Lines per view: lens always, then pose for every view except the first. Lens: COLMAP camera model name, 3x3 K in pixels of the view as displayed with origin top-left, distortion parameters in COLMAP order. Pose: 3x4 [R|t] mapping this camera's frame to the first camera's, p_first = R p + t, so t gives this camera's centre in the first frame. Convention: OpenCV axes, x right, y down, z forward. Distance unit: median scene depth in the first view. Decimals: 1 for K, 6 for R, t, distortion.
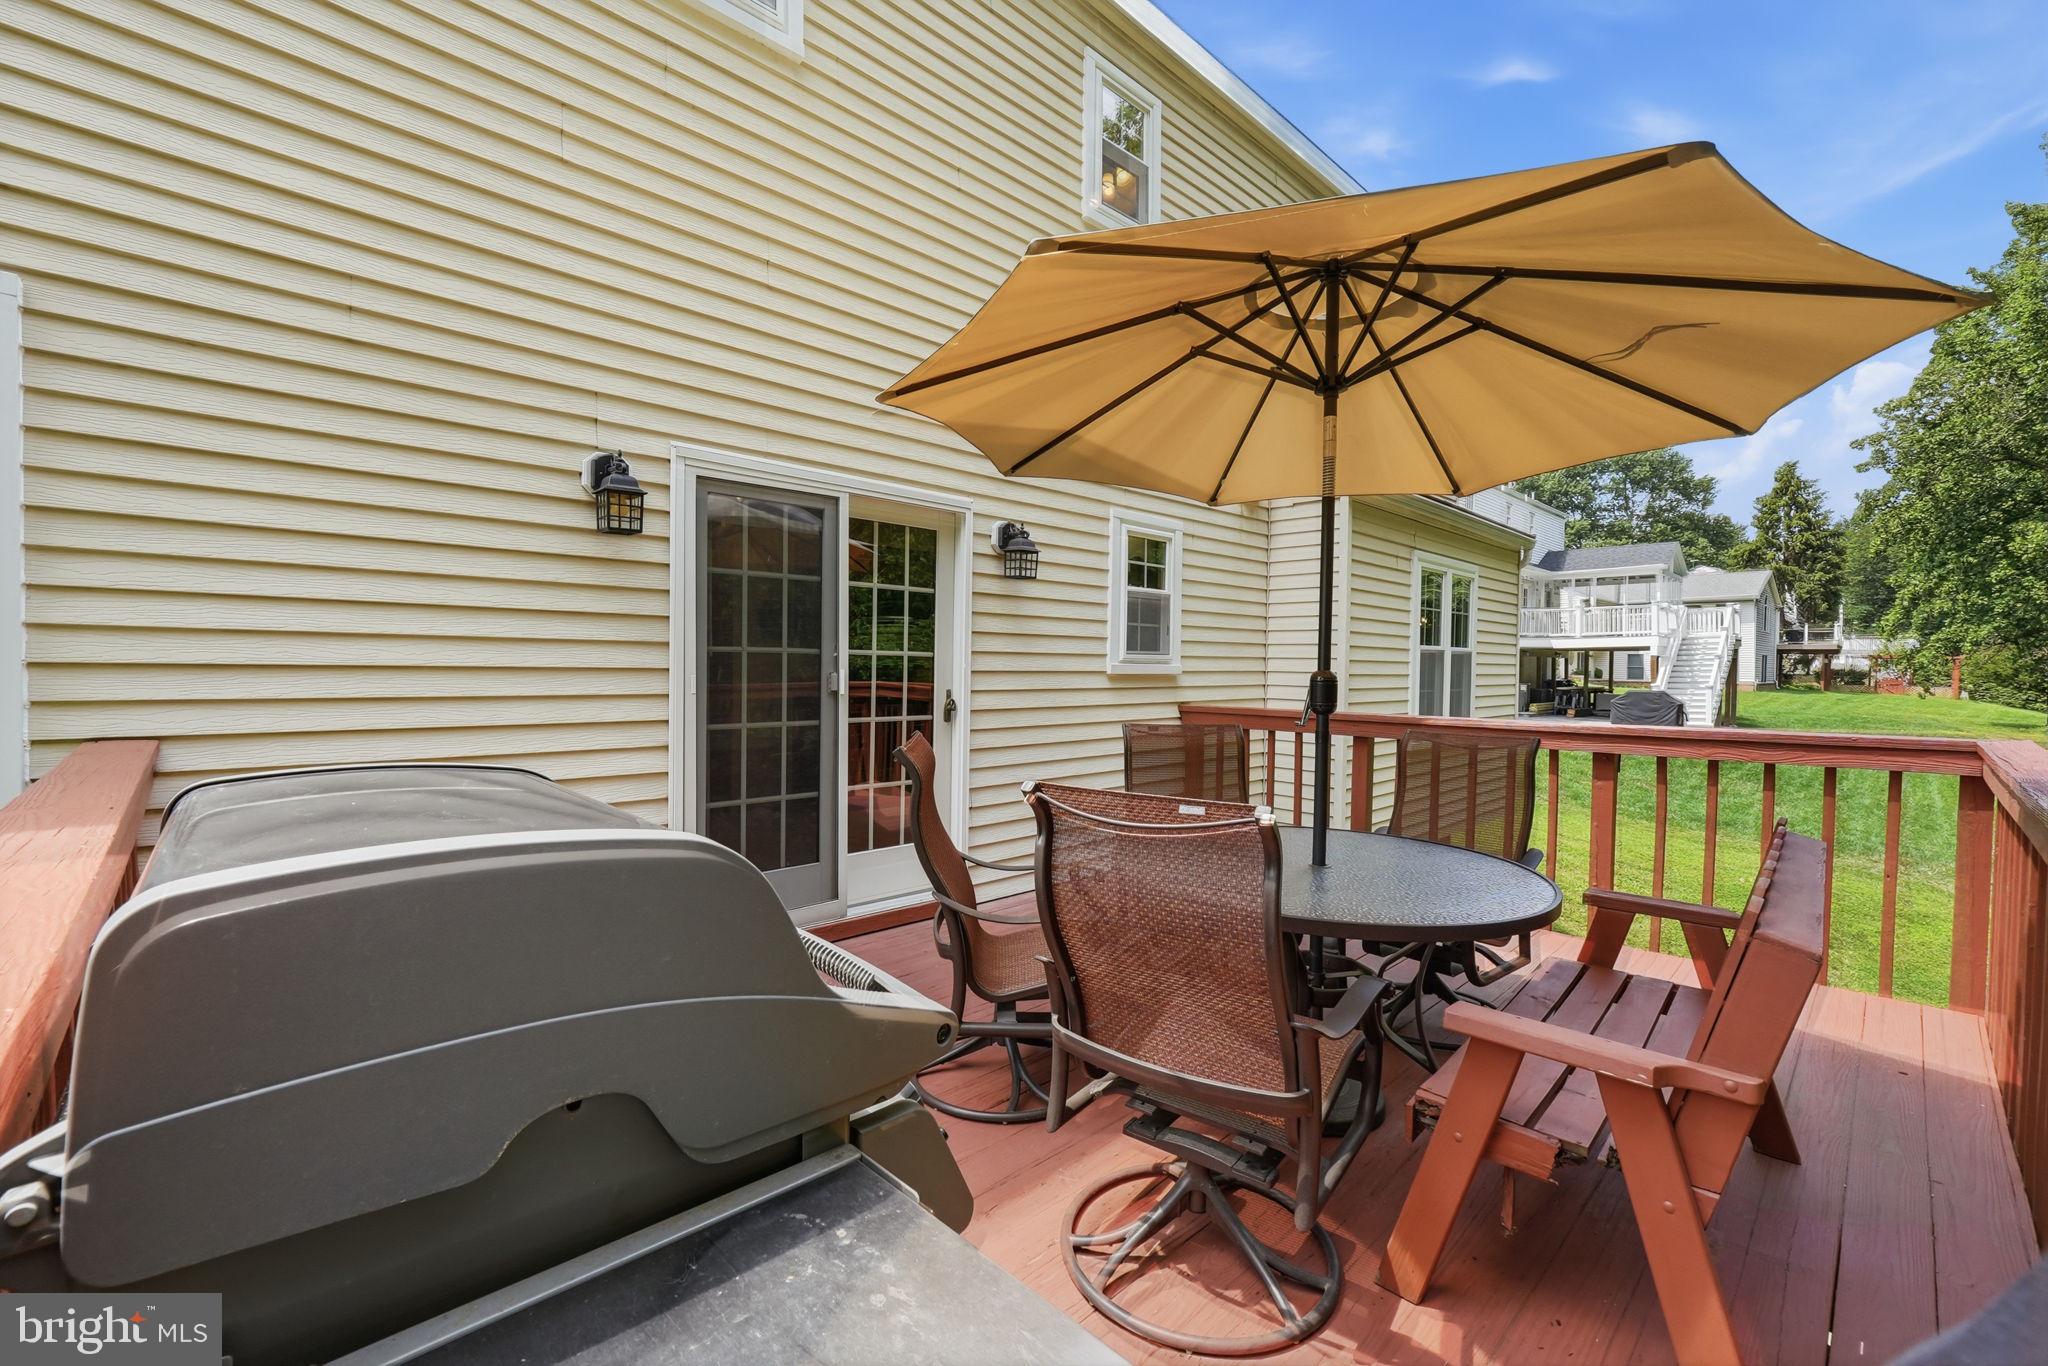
lens RADIAL K [[925.8, 0, 1024.0], [0, 925.8, 683.0], [0, 0, 1]] dist [0.001123, 0.000087]
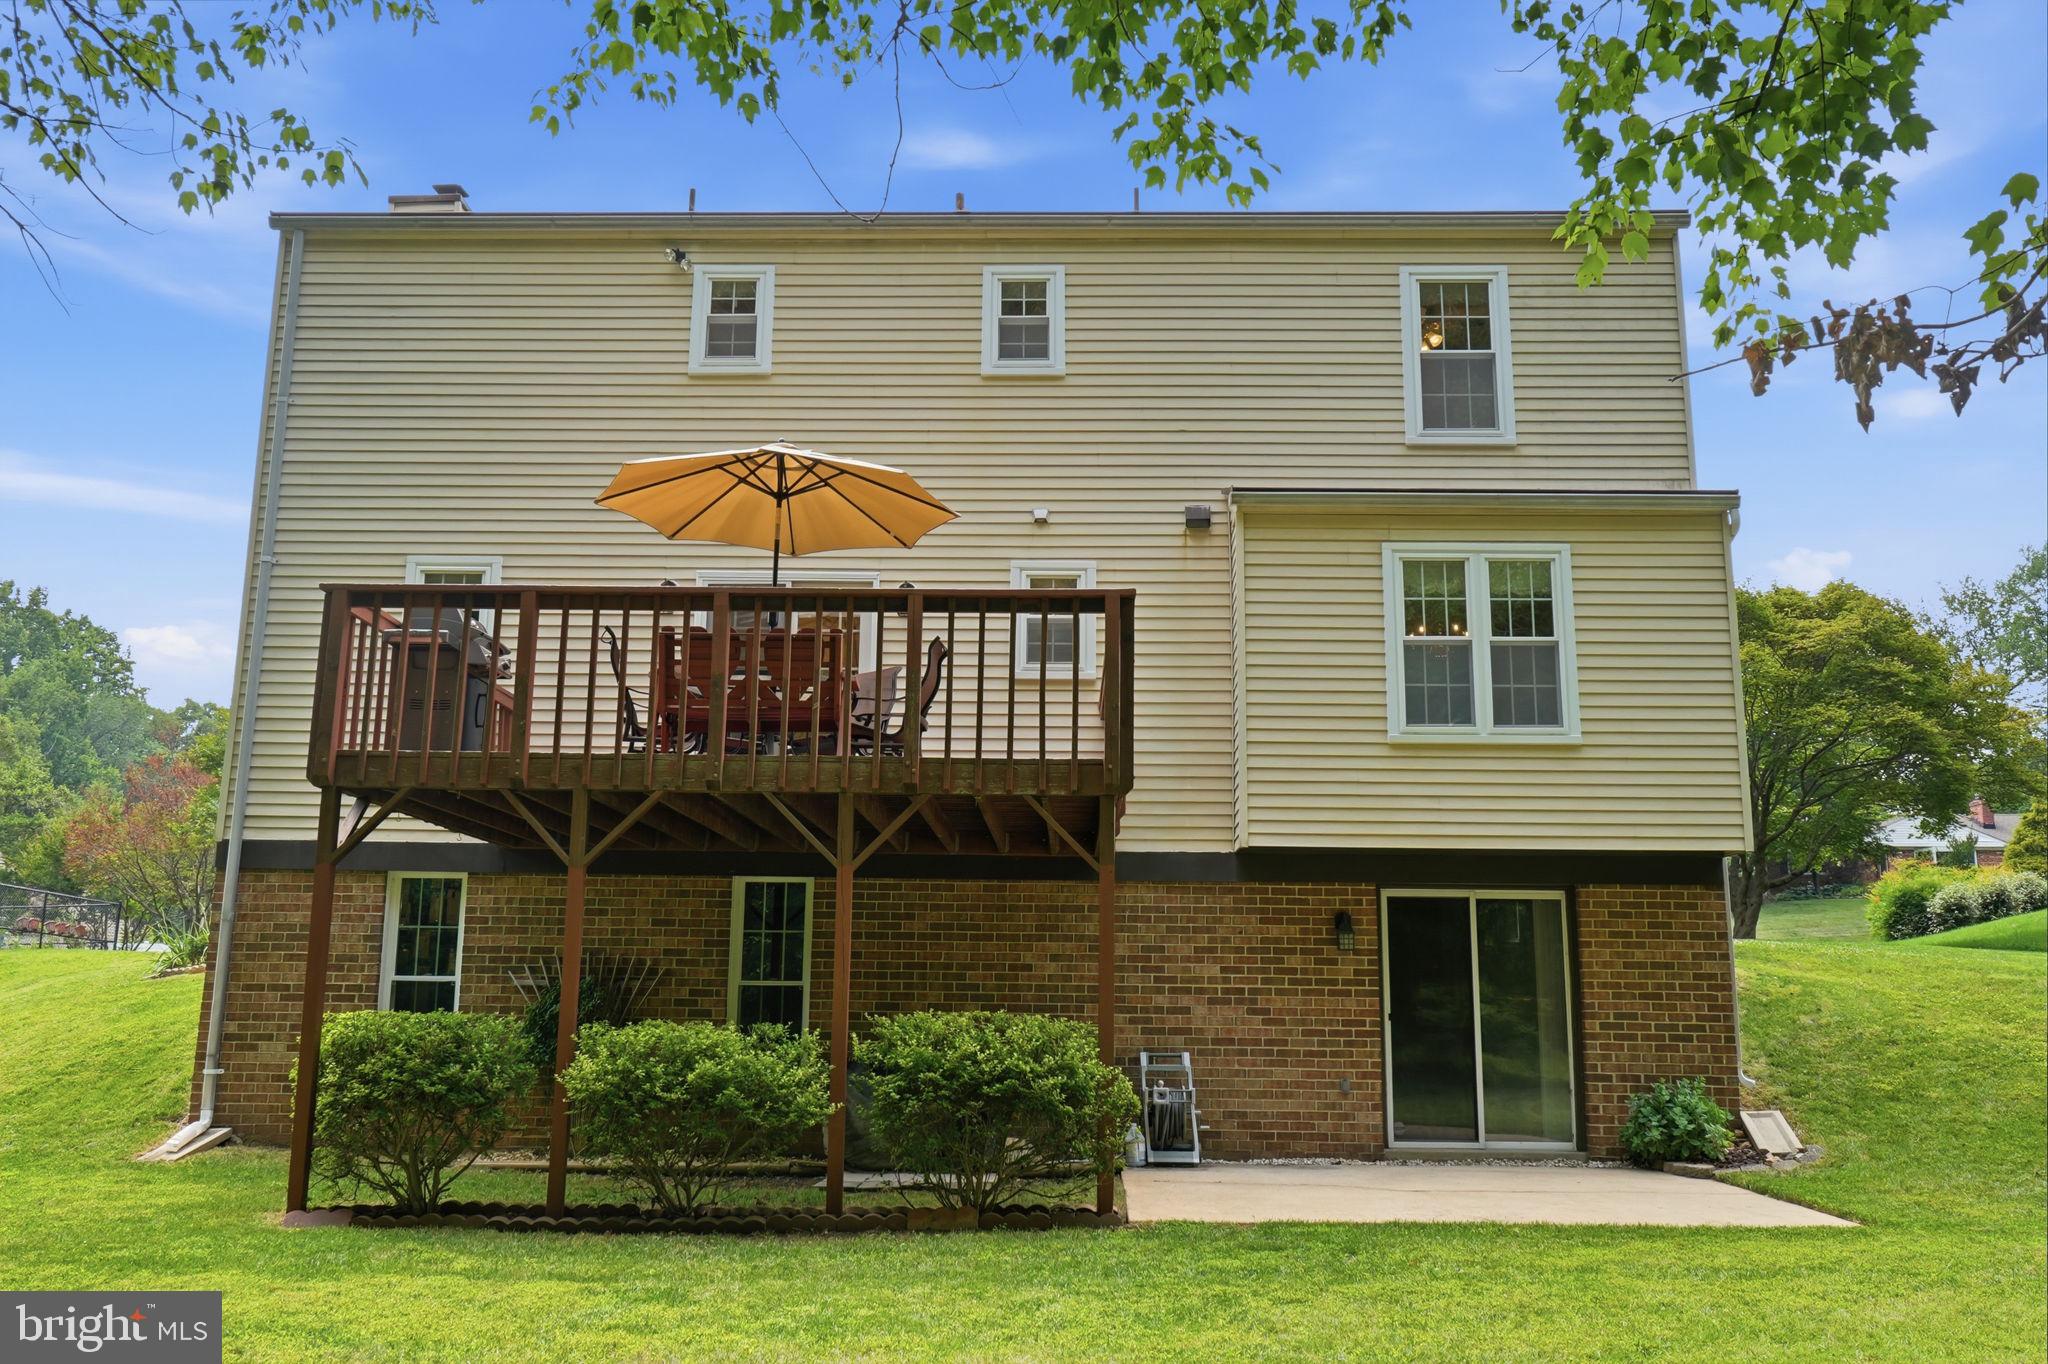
lens RADIAL K [[1713.7, 0, 1023.1], [0, 1713.7, 631.2], [0, 0, 1]] dist [-0.000034, -0.008063]
pose [[0.673497, -0.164037, -0.720759, 1.817588], [-0.011411, 0.972643, -0.232025, 0.470215], [0.739102, 0.164493, 0.653200, -0.586924]]
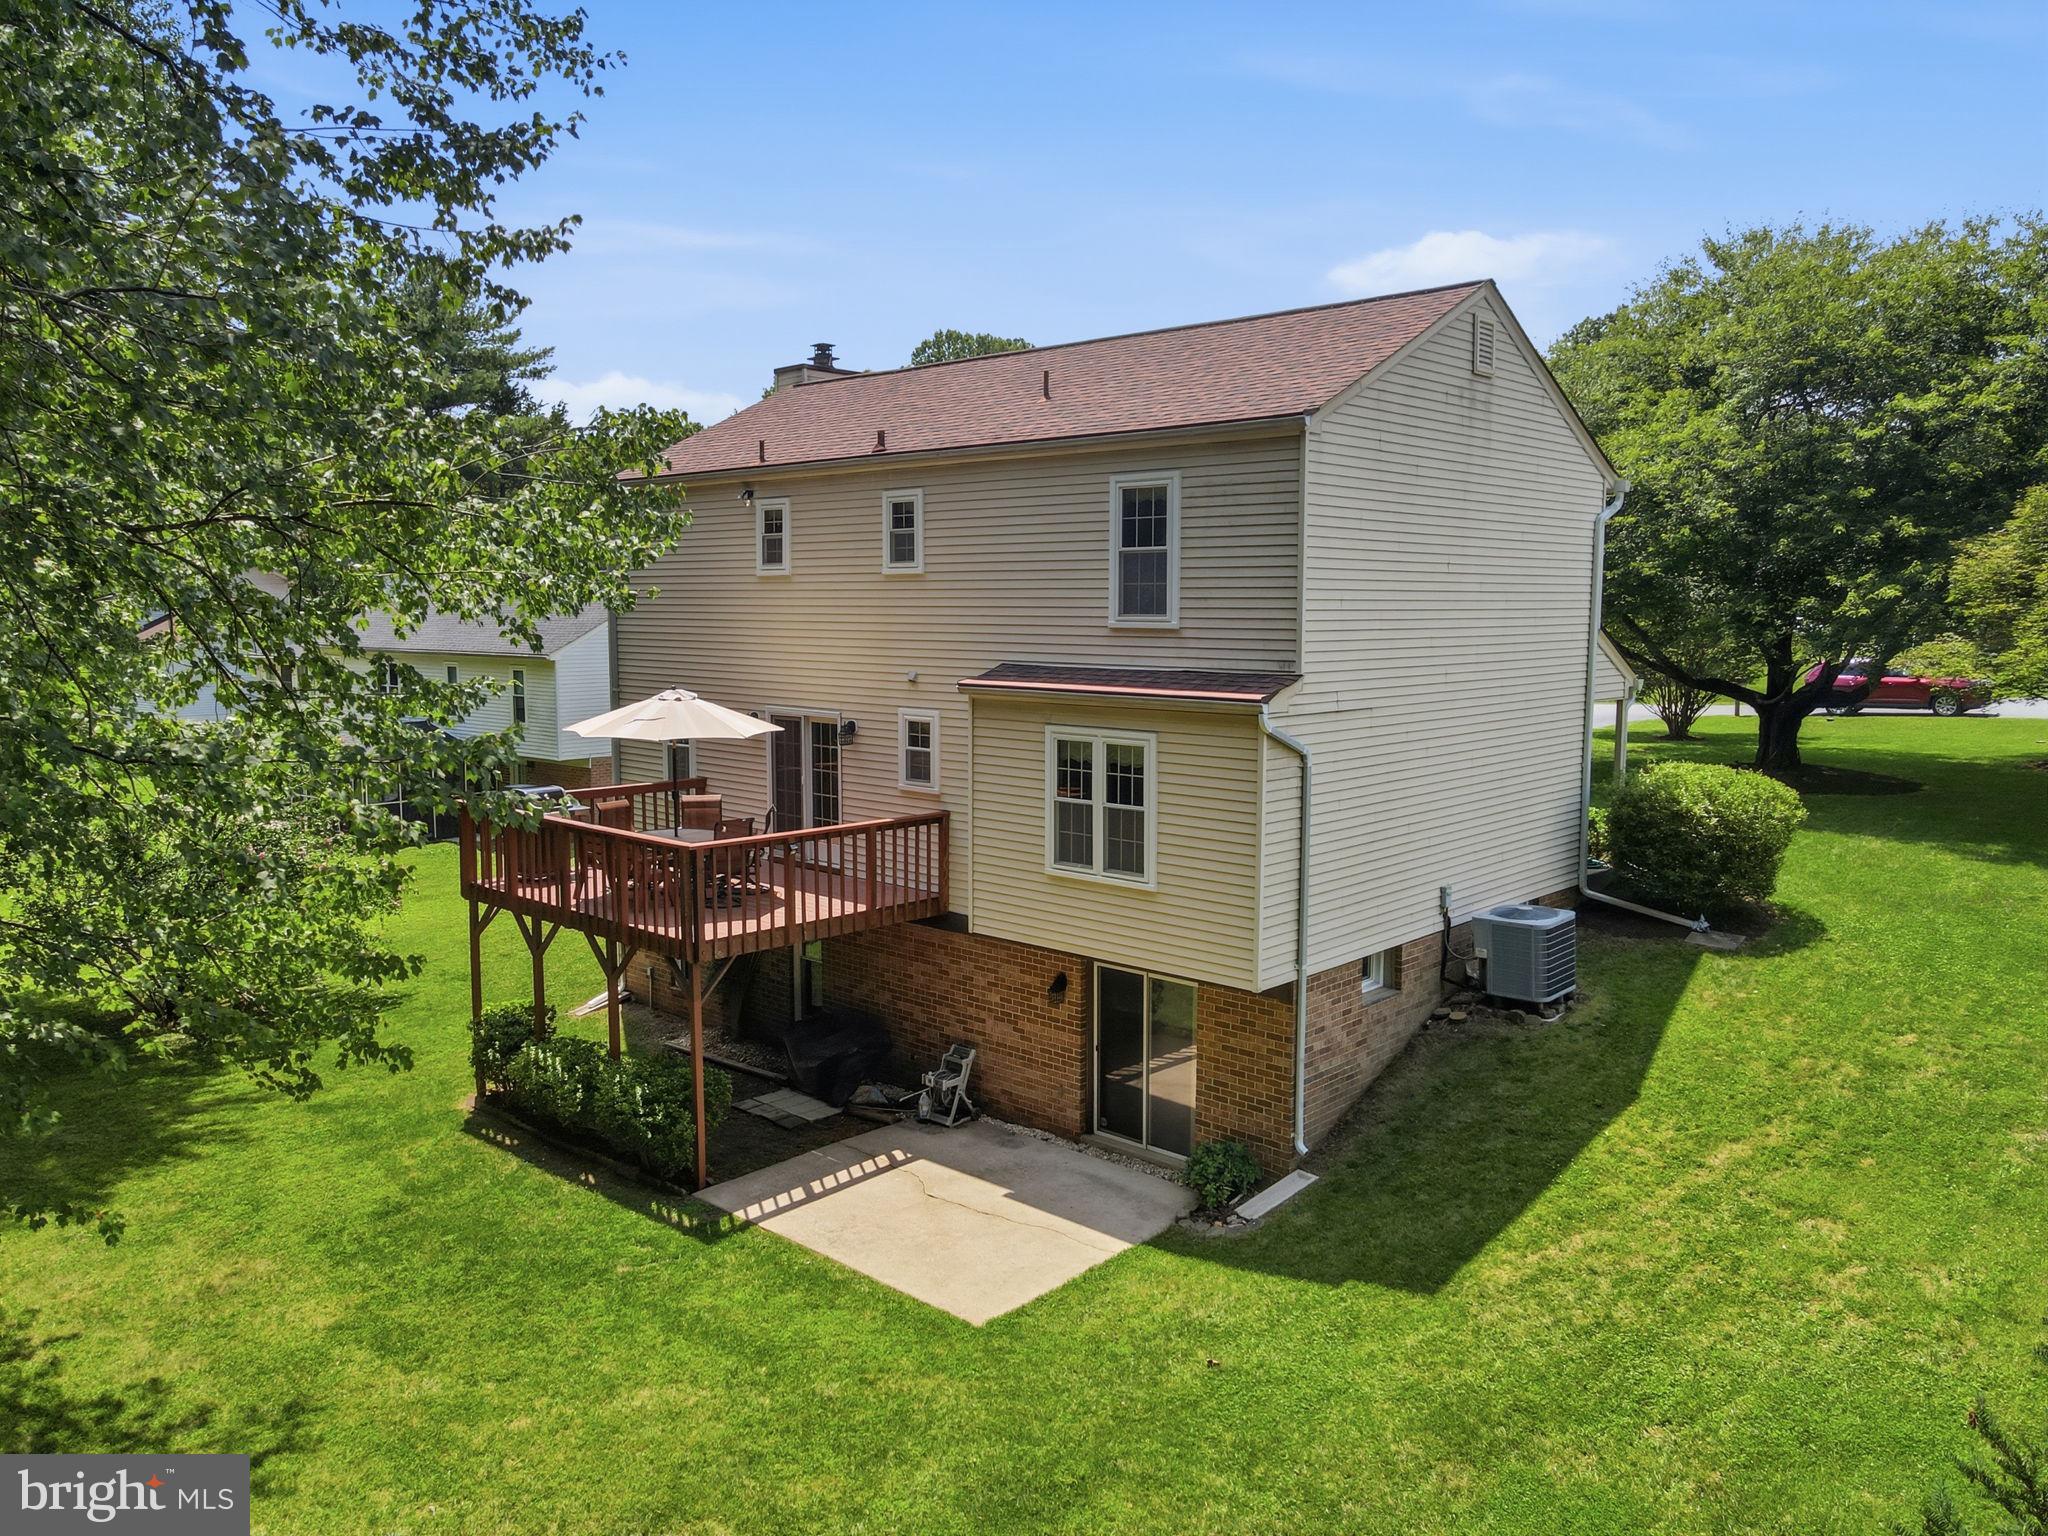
lens RADIAL K [[1509.5, 0, 1017.4], [0, 1509.5, 727.6], [0, 0, 1]] dist [-0.000377, 0.004112]
pose [[0.015222, 0.076653, -0.996942, 3.199112], [-0.006867, 0.997042, 0.076556, -0.378765], [0.999861, 0.005681, 0.015704, 1.137914]]
